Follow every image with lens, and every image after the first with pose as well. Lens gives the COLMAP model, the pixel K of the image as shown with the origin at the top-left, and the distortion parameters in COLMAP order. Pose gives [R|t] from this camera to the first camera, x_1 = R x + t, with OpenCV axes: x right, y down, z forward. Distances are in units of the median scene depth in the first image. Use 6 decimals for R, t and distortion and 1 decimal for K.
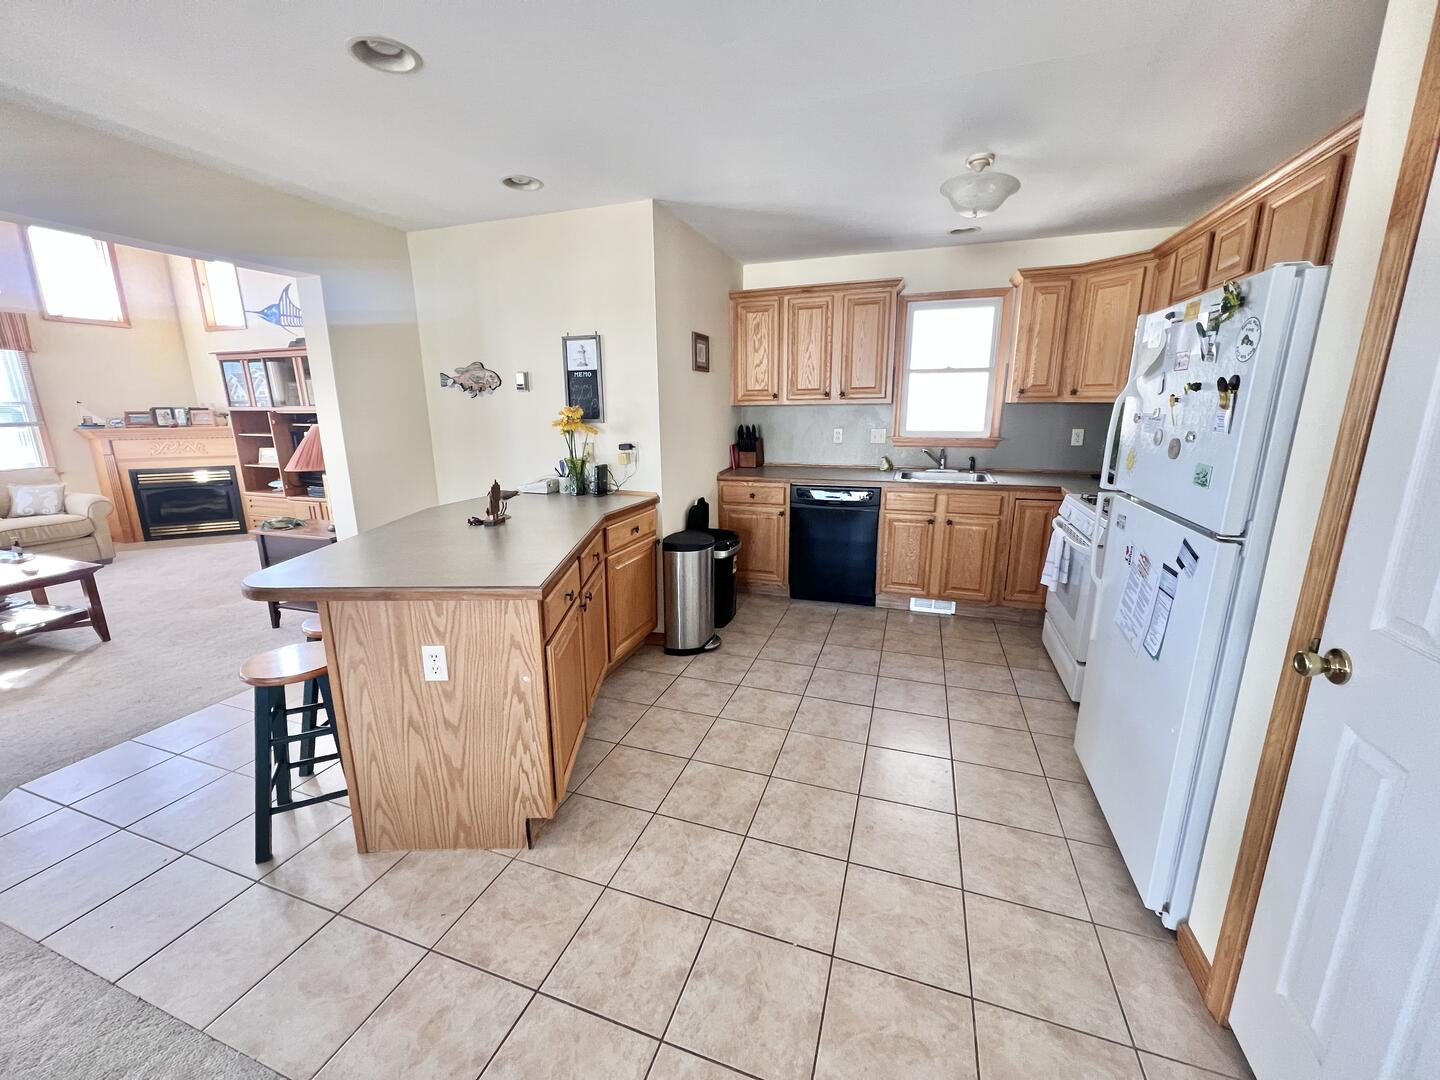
lens RADIAL K [[568.8, 0, 717.3], [0, 568.8, 536.9], [0, 0, 1]] dist [-0.002769, 0.000284]
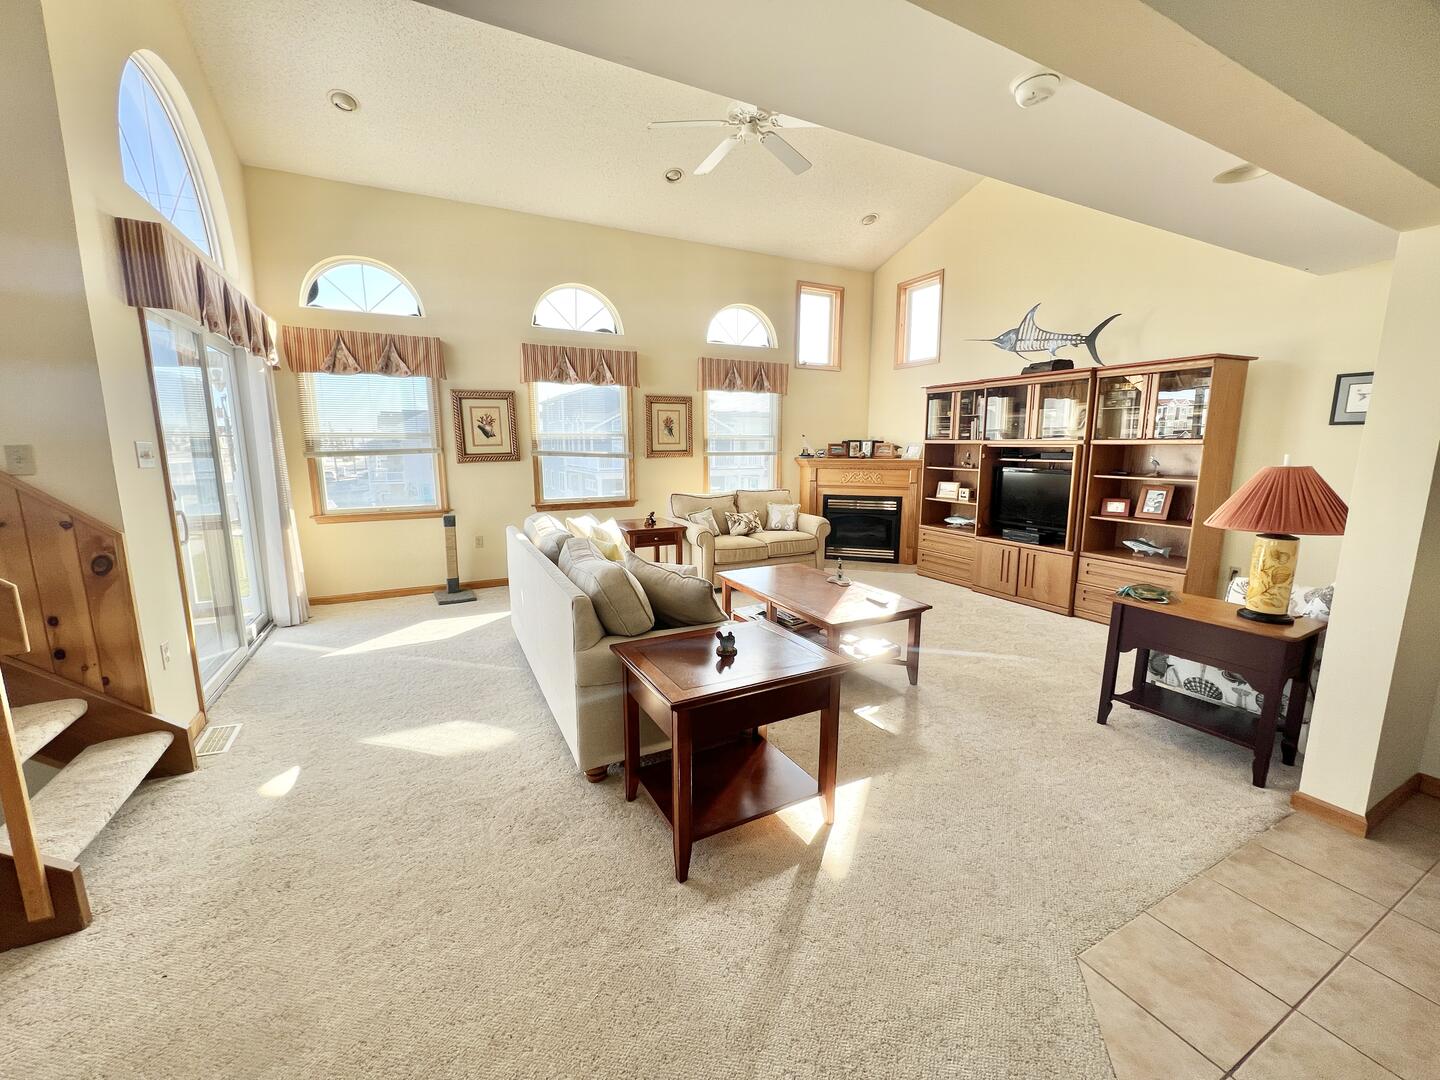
lens RADIAL K [[568.8, 0, 716.9], [0, 568.8, 536.7], [0, 0, 1]] dist [-0.002769, 0.000284]
pose [[0.722021, 0.118540, -0.681641, -0.698964], [-0.159718, 0.987160, 0.002491, -0.008509], [0.673183, 0.107072, 0.731683, 0.066035]]
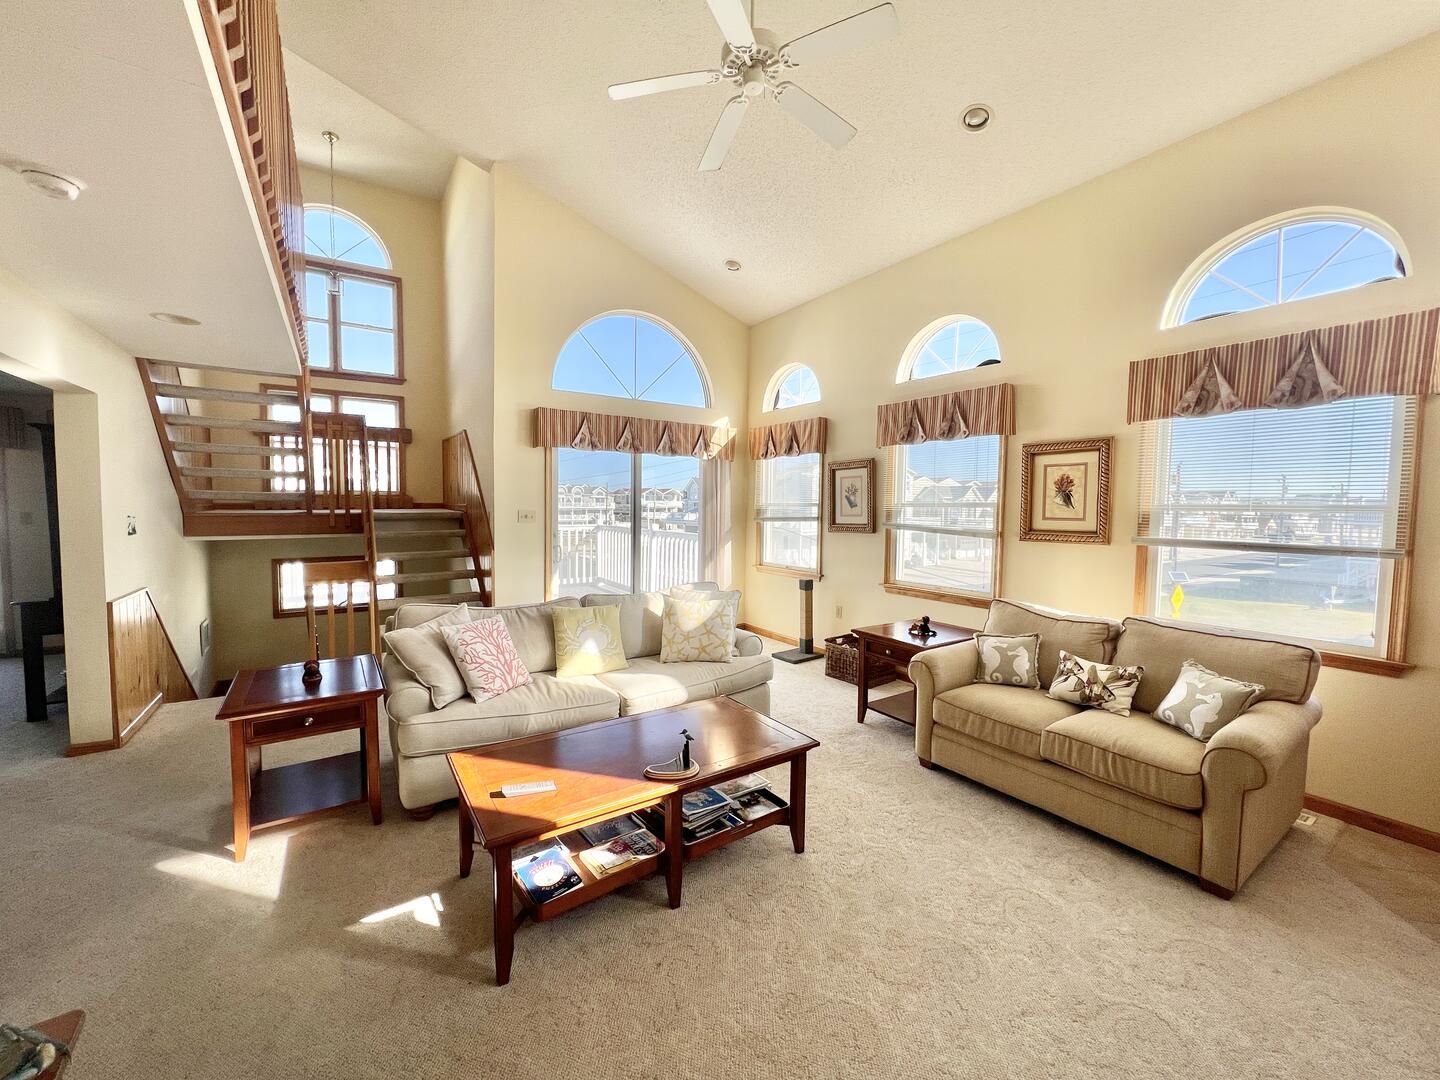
lens RADIAL K [[568.8, 0, 722.1], [0, 568.8, 538.6], [0, 0, 1]] dist [-0.002769, 0.000284]
pose [[-0.603467, 0.050145, -0.795810, -0.818427], [-0.182539, 0.962831, 0.199089, -0.320614], [0.776213, 0.265410, -0.571883, 1.327898]]
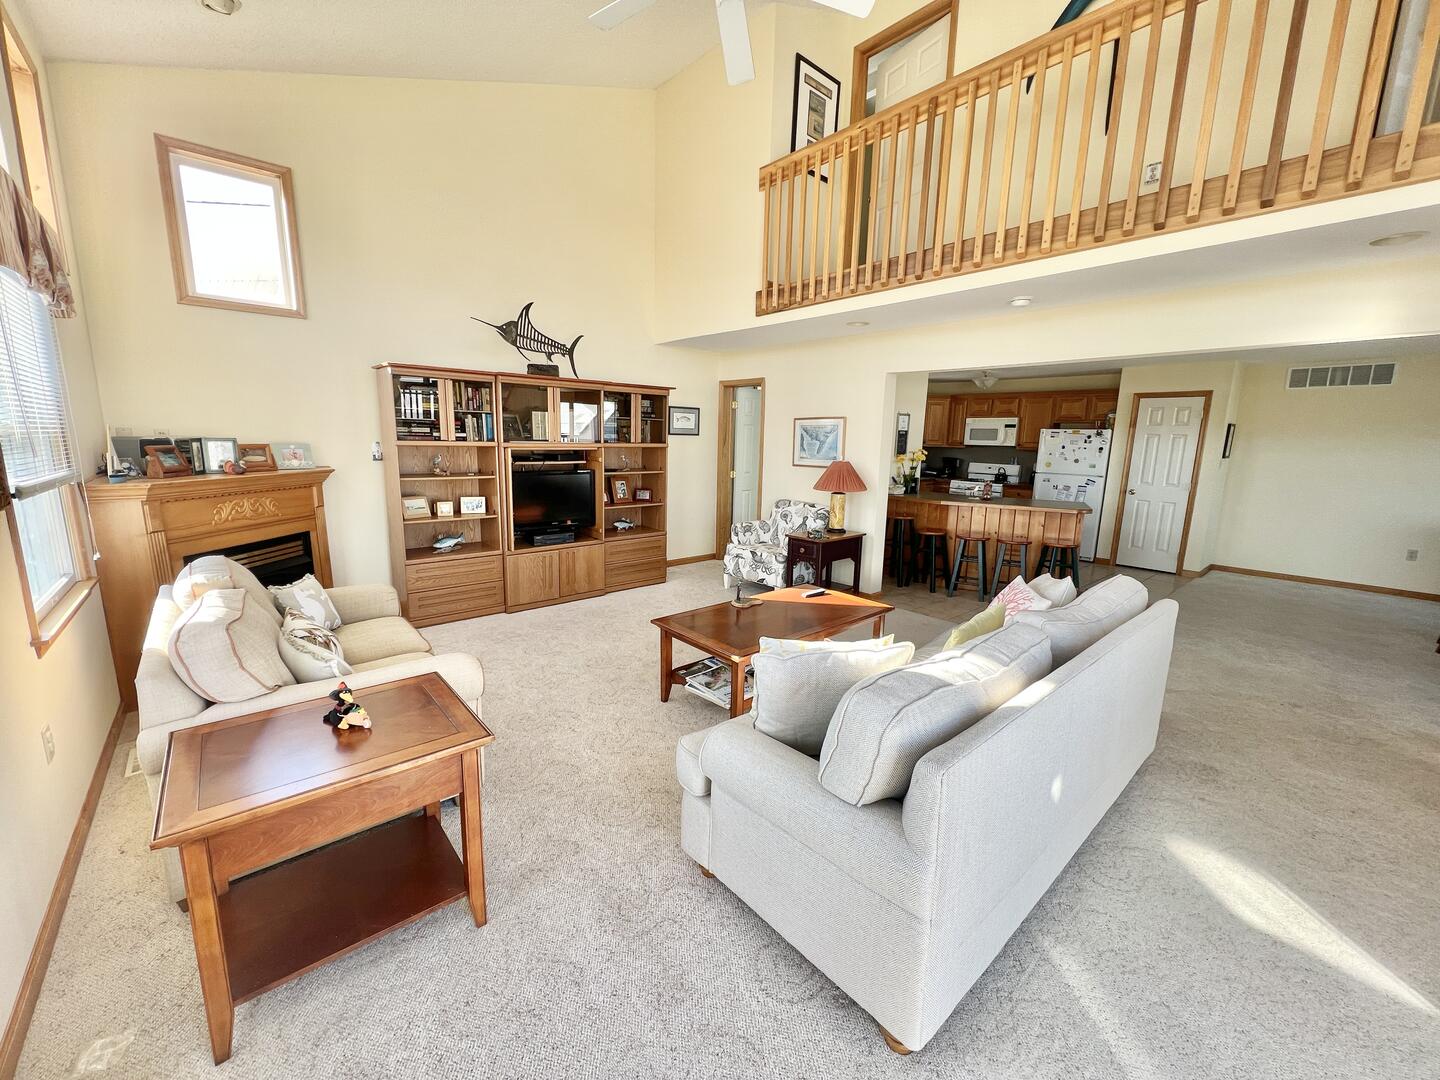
lens RADIAL K [[568.8, 0, 717.4], [0, 568.8, 536.7], [0, 0, 1]] dist [-0.002769, 0.000284]
pose [[0.494935, -0.134581, 0.858445, -2.111234], [0.173778, 0.983305, 0.053964, -0.136645], [-0.851376, 0.122470, 0.510059, 0.535820]]
